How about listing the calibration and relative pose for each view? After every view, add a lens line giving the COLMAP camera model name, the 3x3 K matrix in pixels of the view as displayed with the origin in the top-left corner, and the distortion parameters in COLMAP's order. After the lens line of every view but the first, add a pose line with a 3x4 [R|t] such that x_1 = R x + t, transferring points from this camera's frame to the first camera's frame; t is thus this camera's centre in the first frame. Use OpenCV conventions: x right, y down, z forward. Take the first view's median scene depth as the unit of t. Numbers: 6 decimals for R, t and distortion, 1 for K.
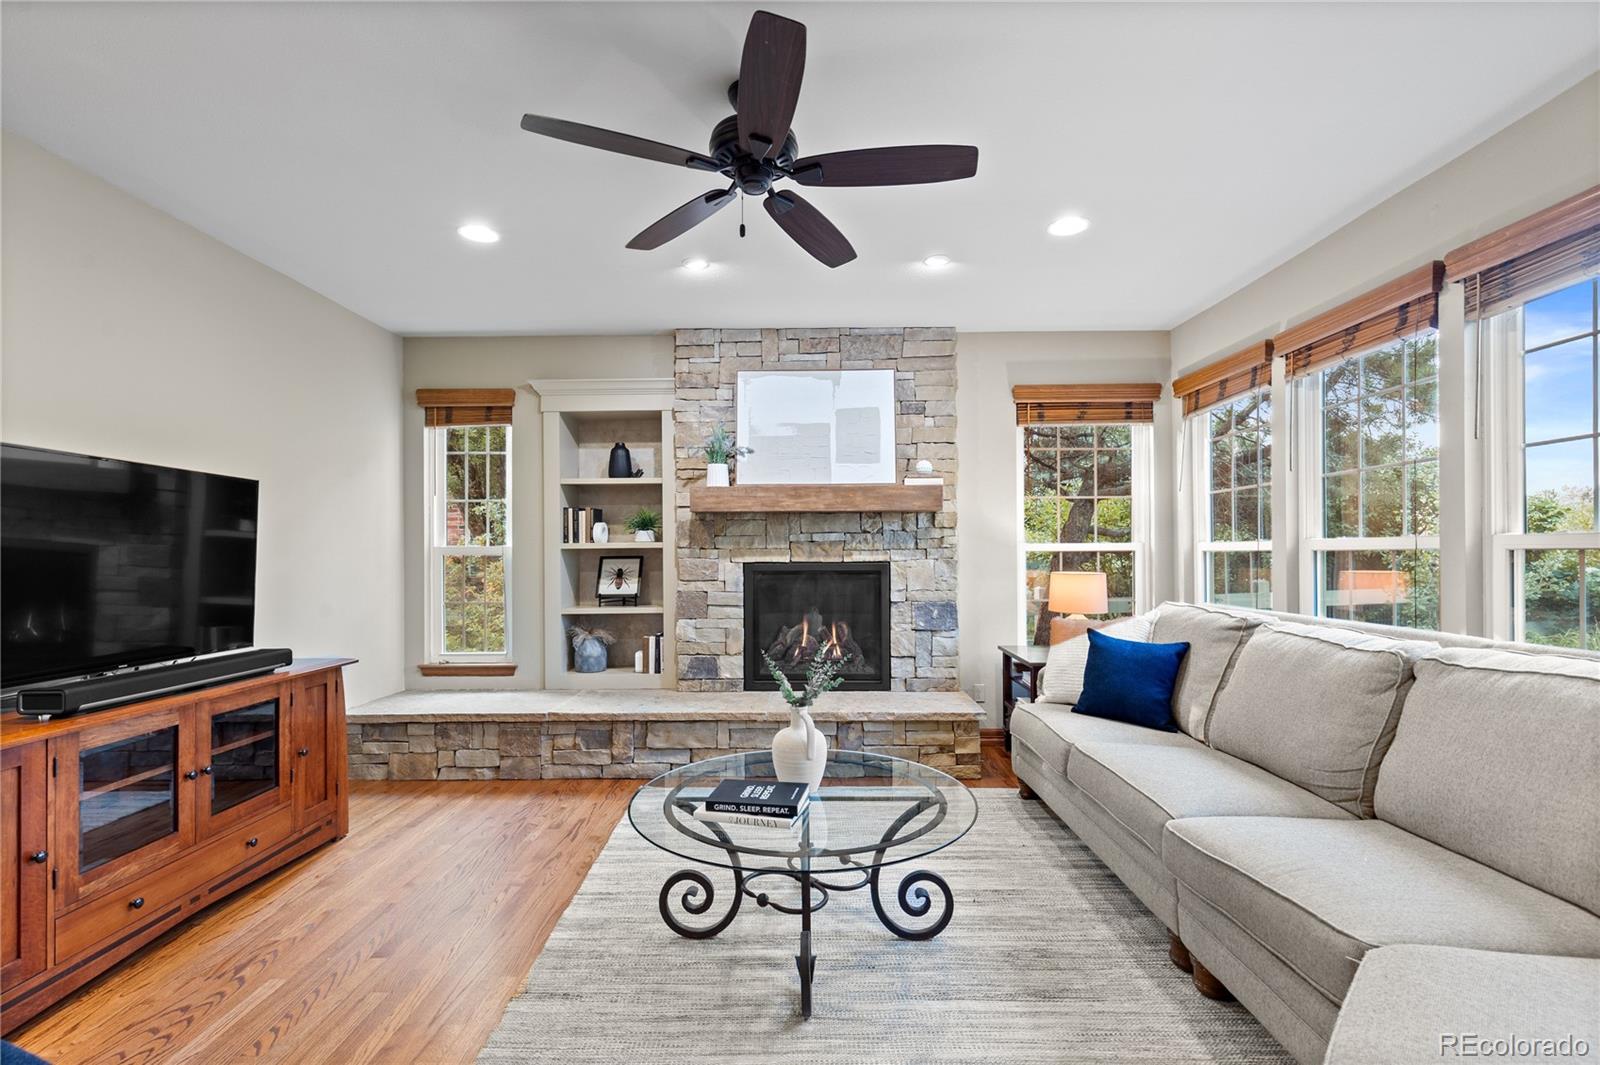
lens RADIAL K [[718.2, 0, 794.8], [0, 718.2, 554.6], [0, 0, 1]] dist [0.002688, -0.000132]
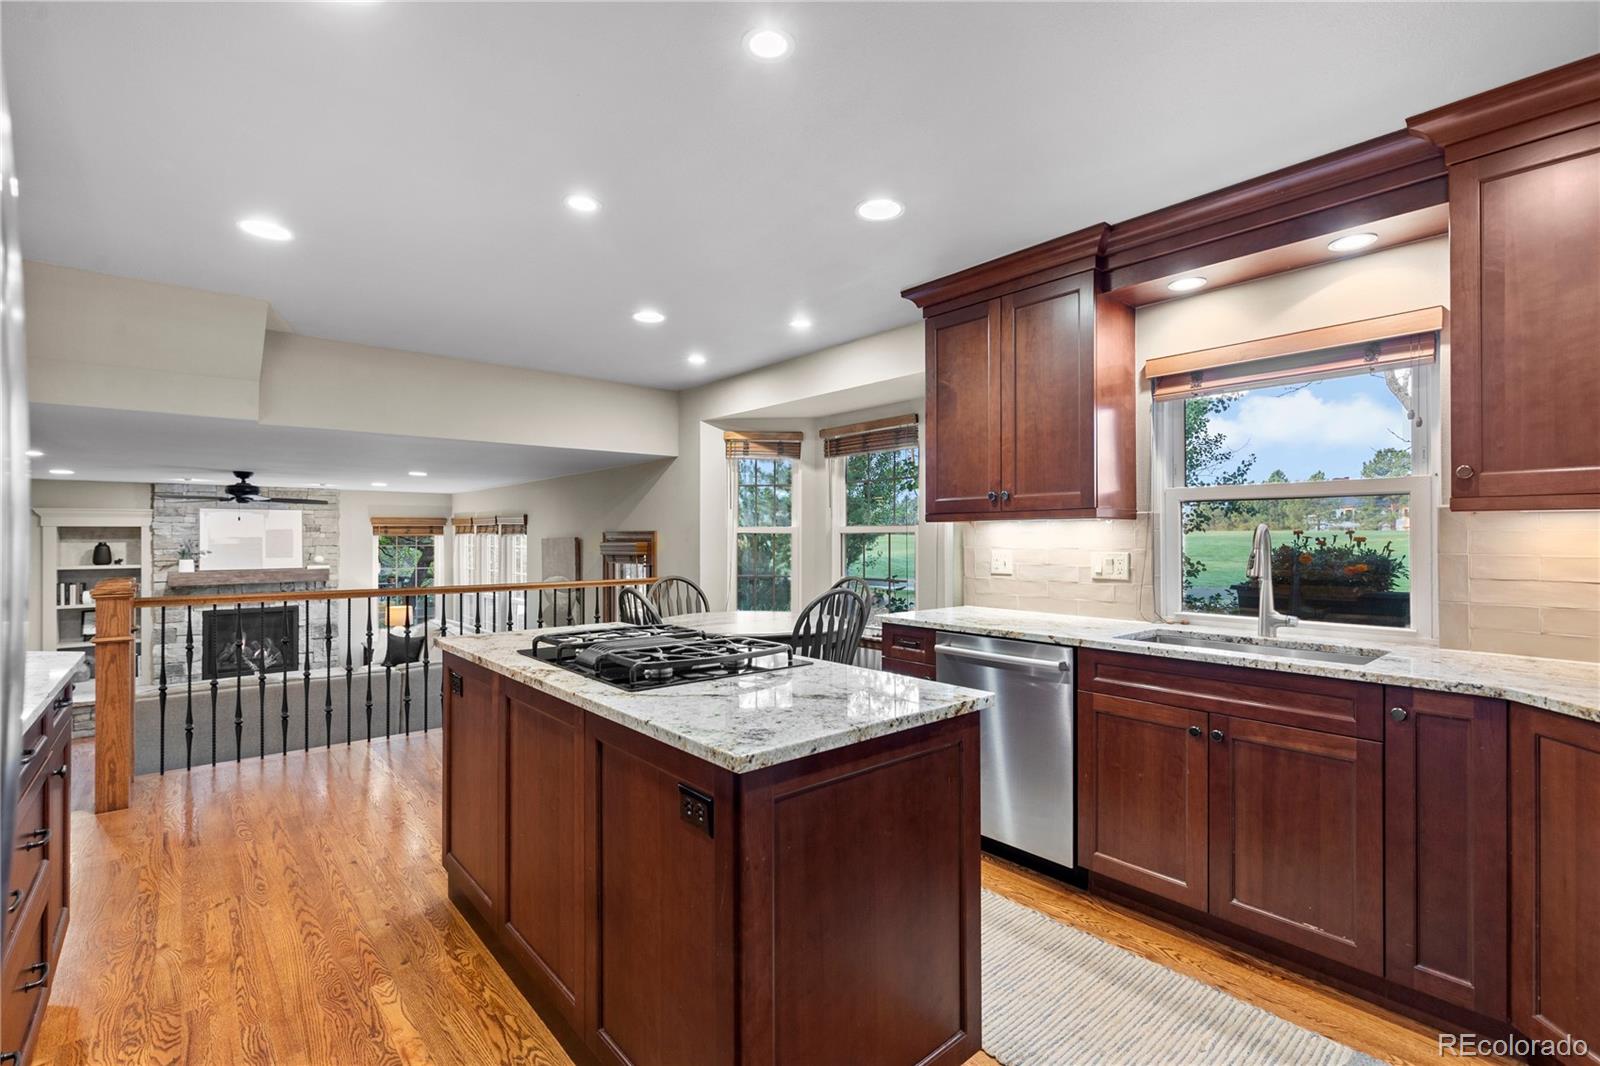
lens RADIAL K [[718.2, 0, 805.5], [0, 718.2, 527.8], [0, 0, 1]] dist [0.002688, -0.000132]
pose [[0.741342, 0.011201, 0.671034, -0.165423], [-0.001288, 0.999883, -0.015267, -0.176797], [-0.671126, 0.010454, 0.741270, -1.420909]]
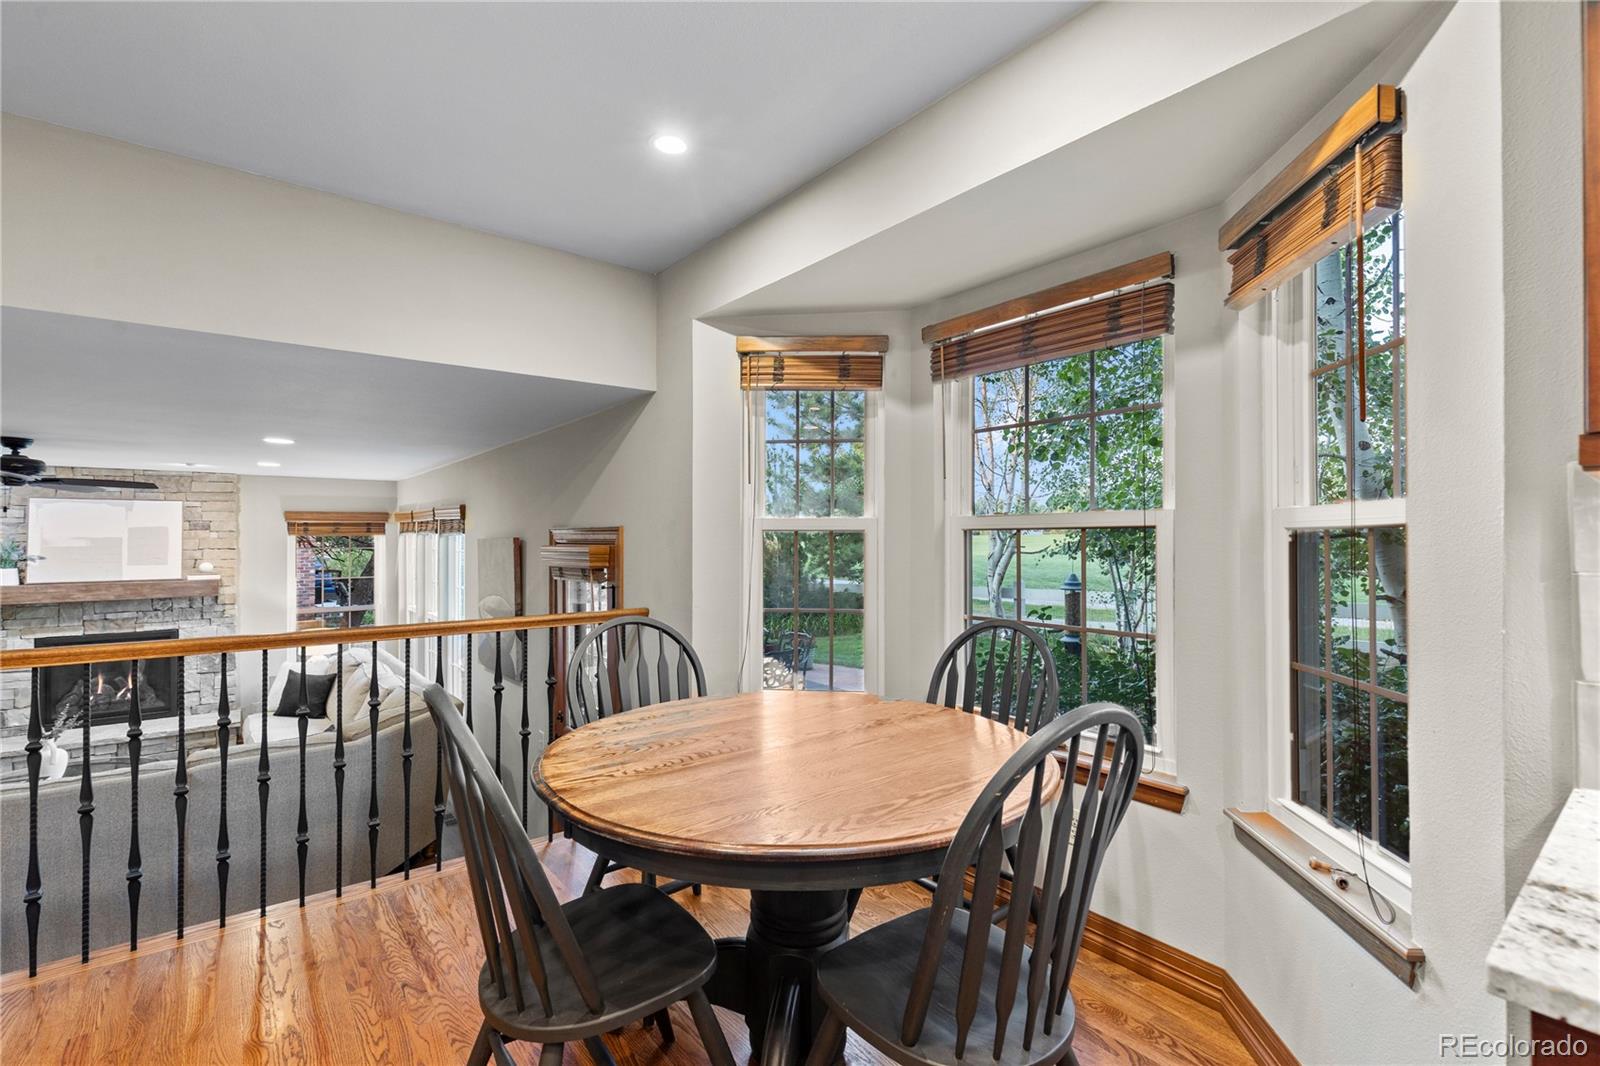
lens RADIAL K [[718.2, 0, 806.3], [0, 718.2, 531.8], [0, 0, 1]] dist [0.002688, -0.000132]
pose [[0.767700, 0.006836, 0.640773, 0.173871], [-0.000879, 0.999953, -0.009615, -0.177902], [-0.640809, 0.006819, 0.767670, -0.973089]]
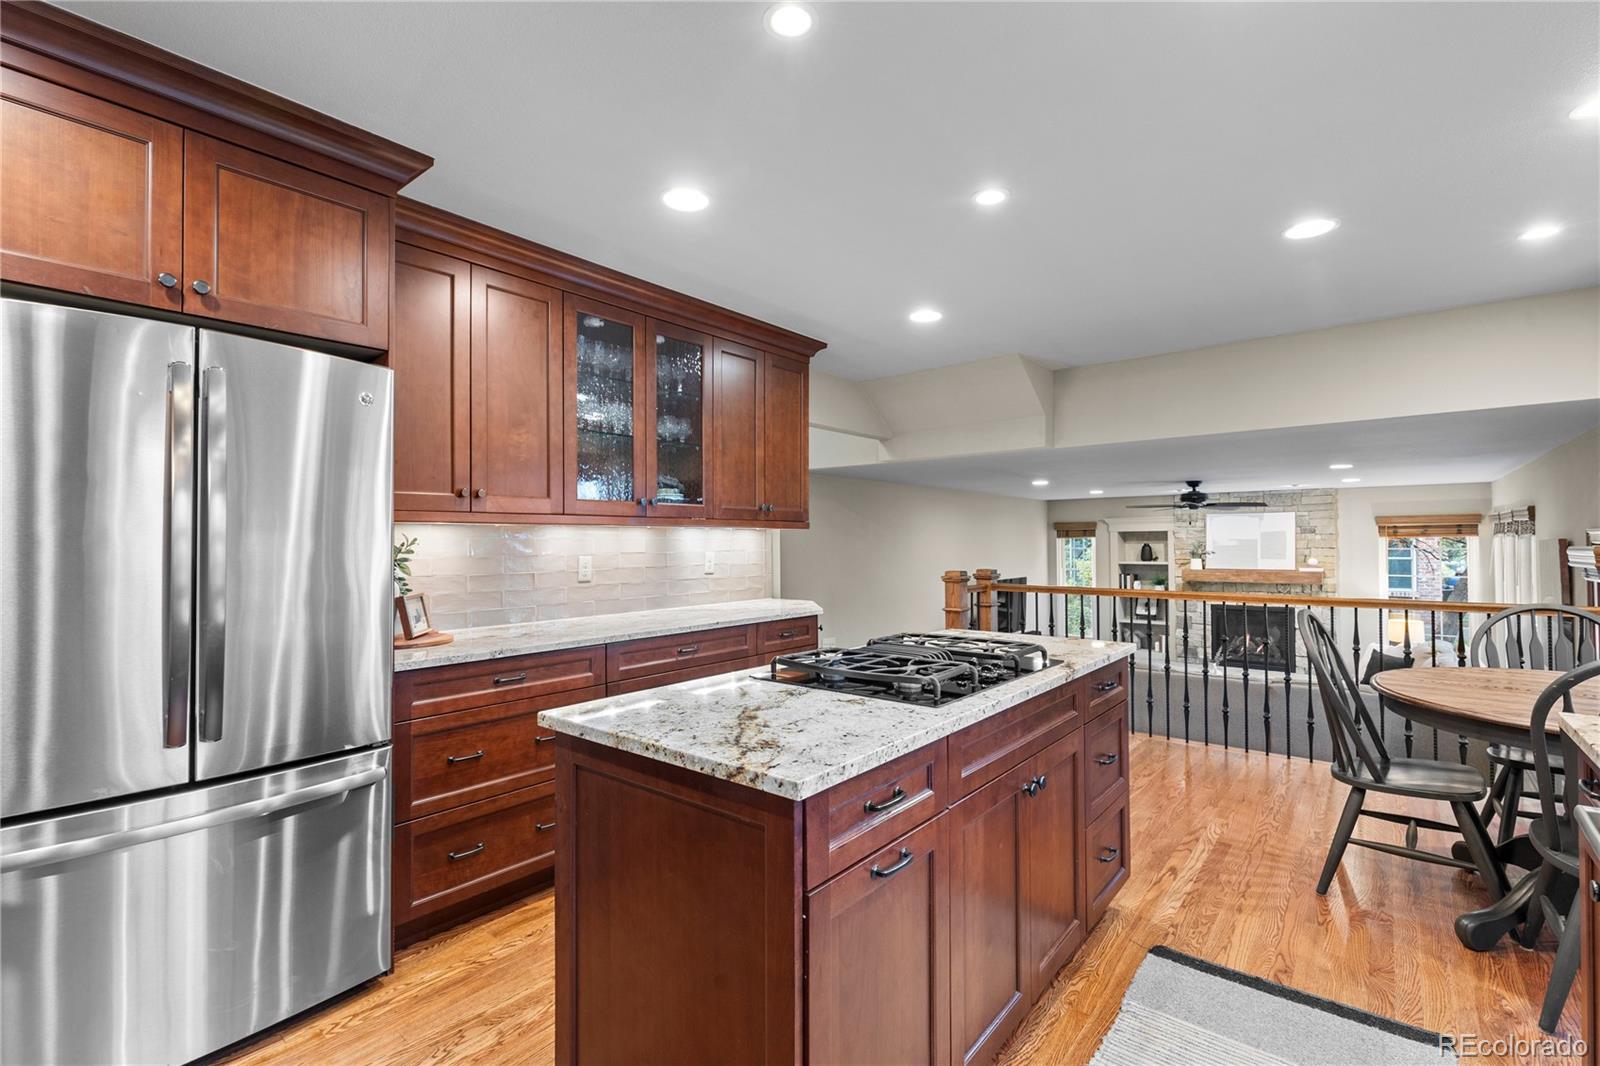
lens RADIAL K [[718.2, 0, 803.9], [0, 718.2, 528.2], [0, 0, 1]] dist [0.002688, -0.000132]
pose [[0.788854, -0.011441, -0.614474, 0.285169], [0.001682, 0.999863, -0.016457, -0.178799], [0.614578, 0.011949, 0.788765, -1.403237]]
